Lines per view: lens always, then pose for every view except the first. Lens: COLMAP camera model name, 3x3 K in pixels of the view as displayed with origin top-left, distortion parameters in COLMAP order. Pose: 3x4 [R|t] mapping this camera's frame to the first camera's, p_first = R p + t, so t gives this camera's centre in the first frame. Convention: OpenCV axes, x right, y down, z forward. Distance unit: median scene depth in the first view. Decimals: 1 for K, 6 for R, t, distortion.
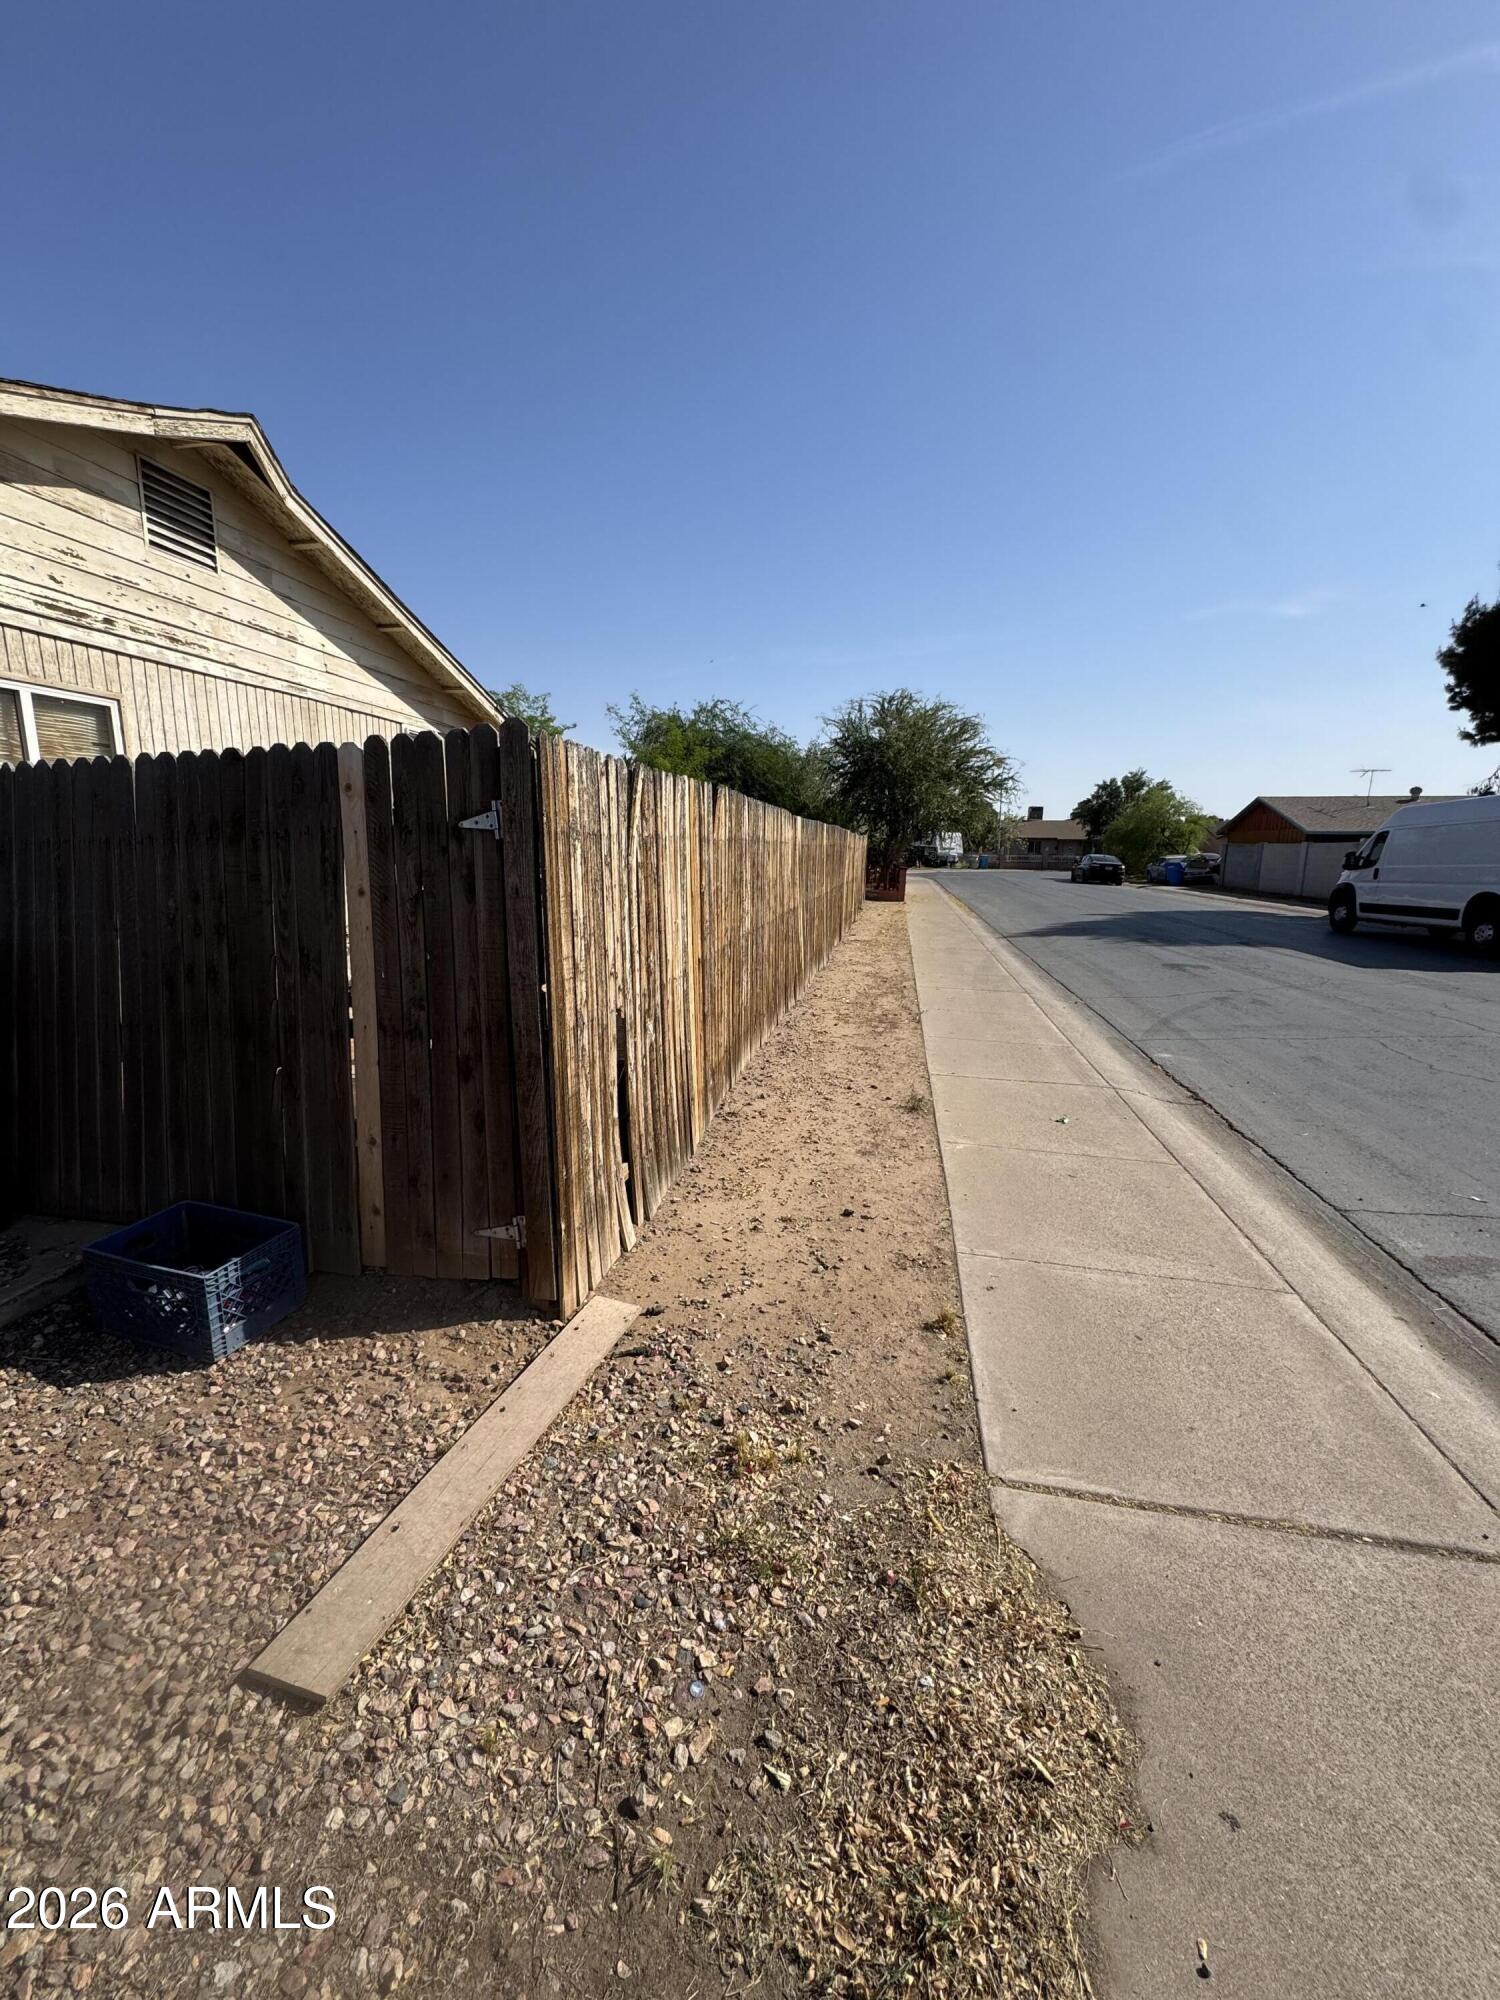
lens RADIAL K [[792.9, 0, 750.0], [0, 792.9, 1000.0], [0, 0, 1]] dist [-0.002148, -0.000243]
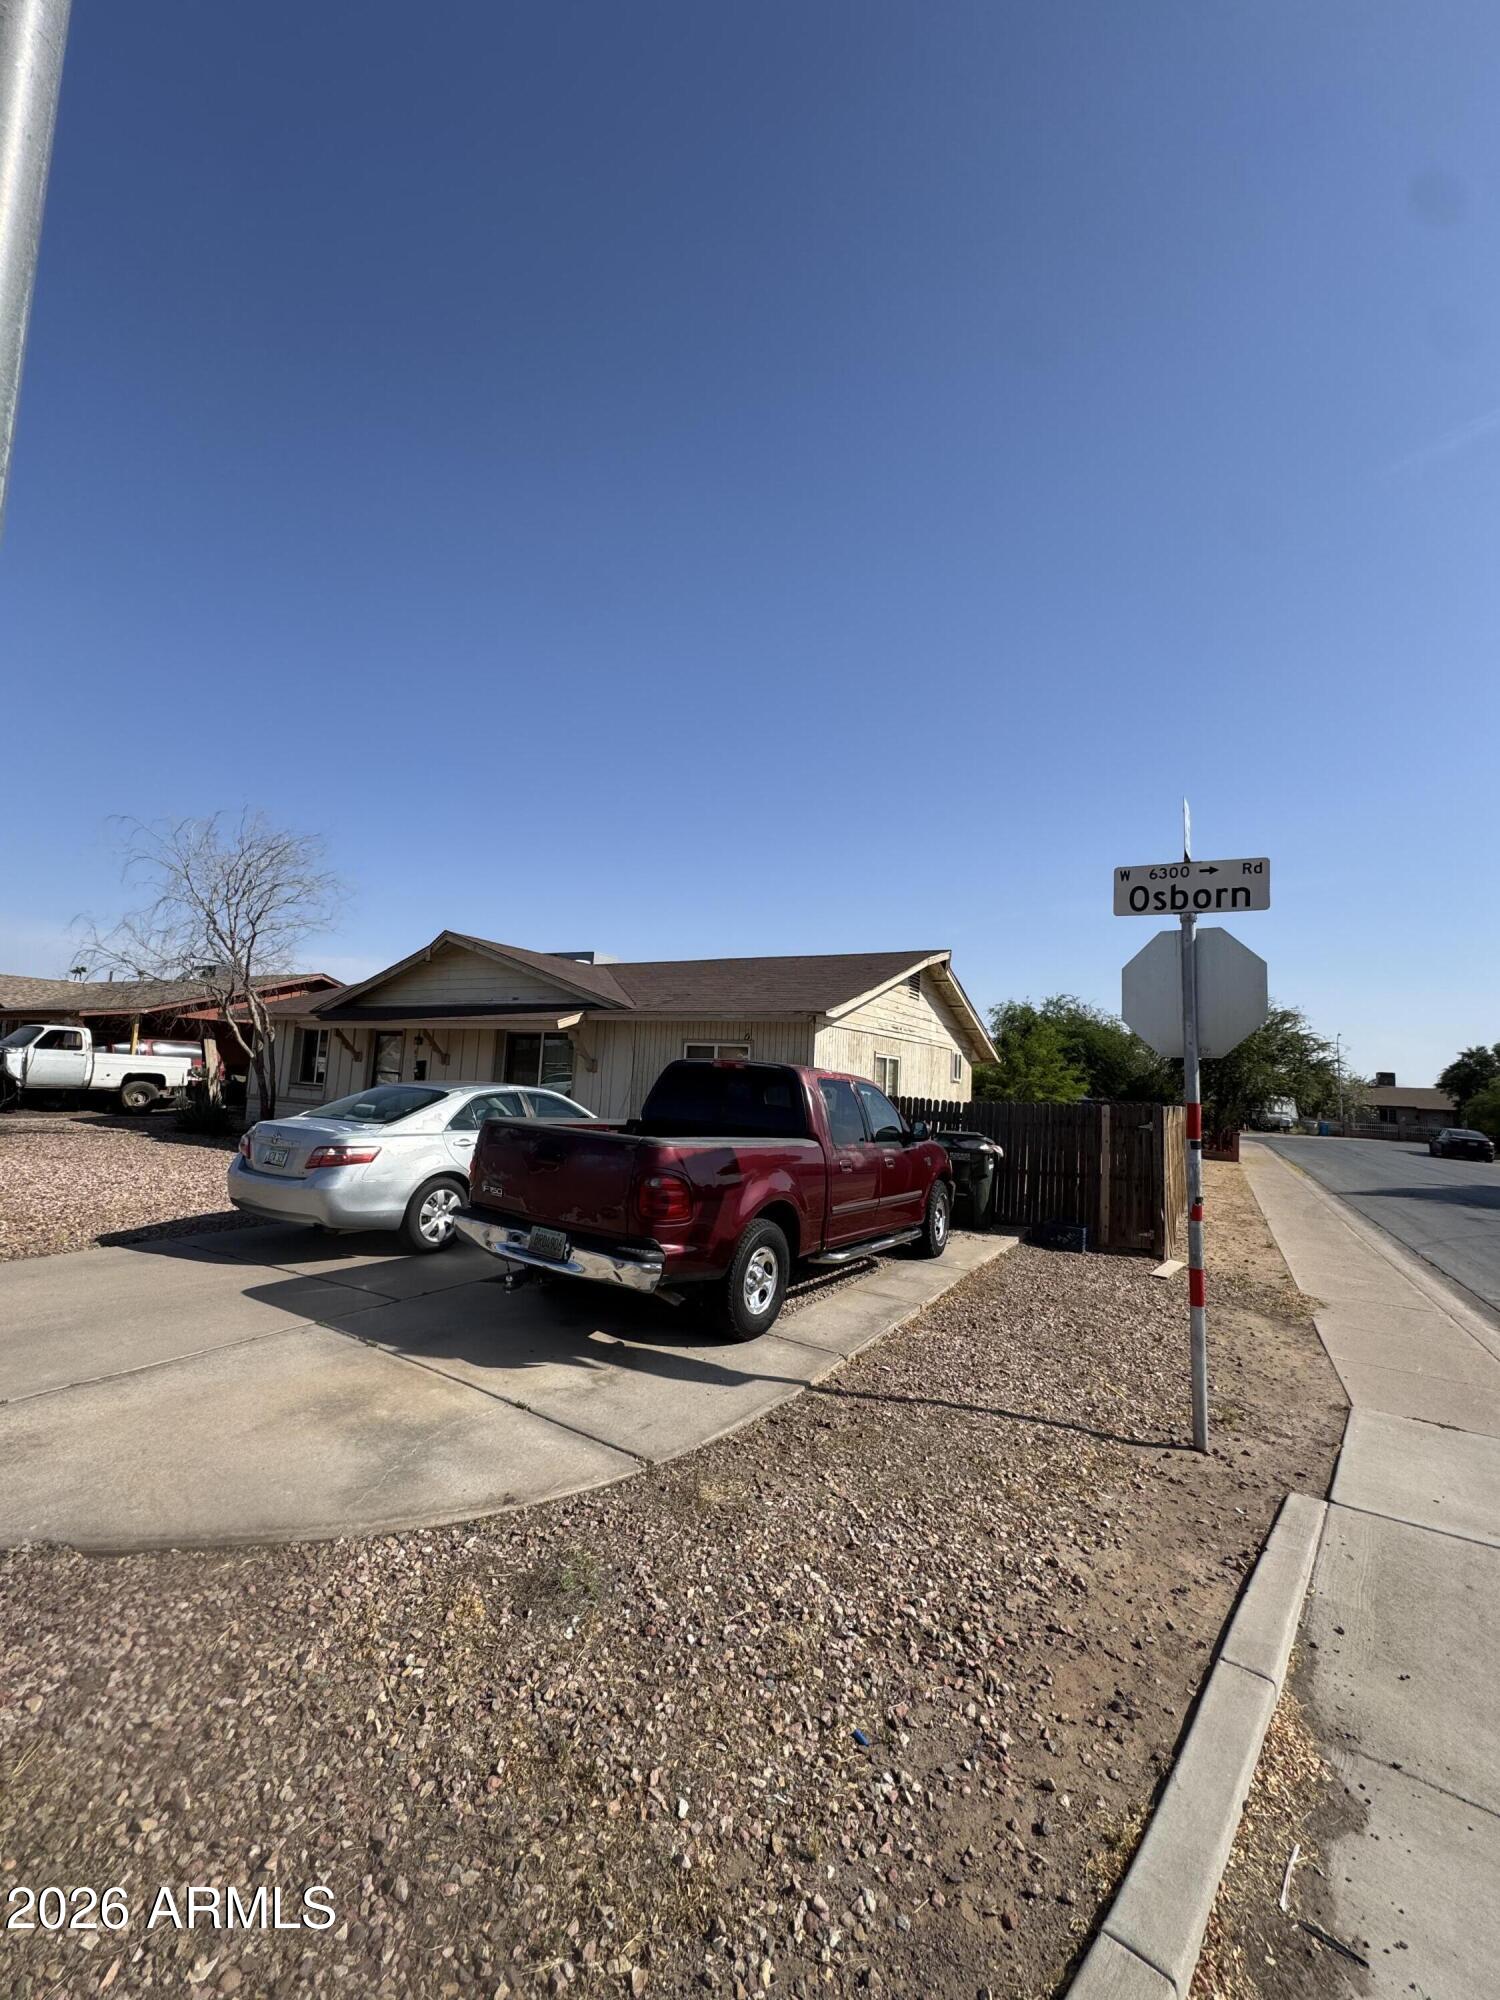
lens RADIAL K [[792.9, 0, 750.0], [0, 792.9, 1000.0], [0, 0, 1]] dist [-0.002148, -0.000243]
pose [[0.940213, 0.000039, -0.340588, -0.079382], [-0.102558, 0.953618, -0.283010, 0.048413], [0.324780, 0.301020, 0.896608, -0.327852]]
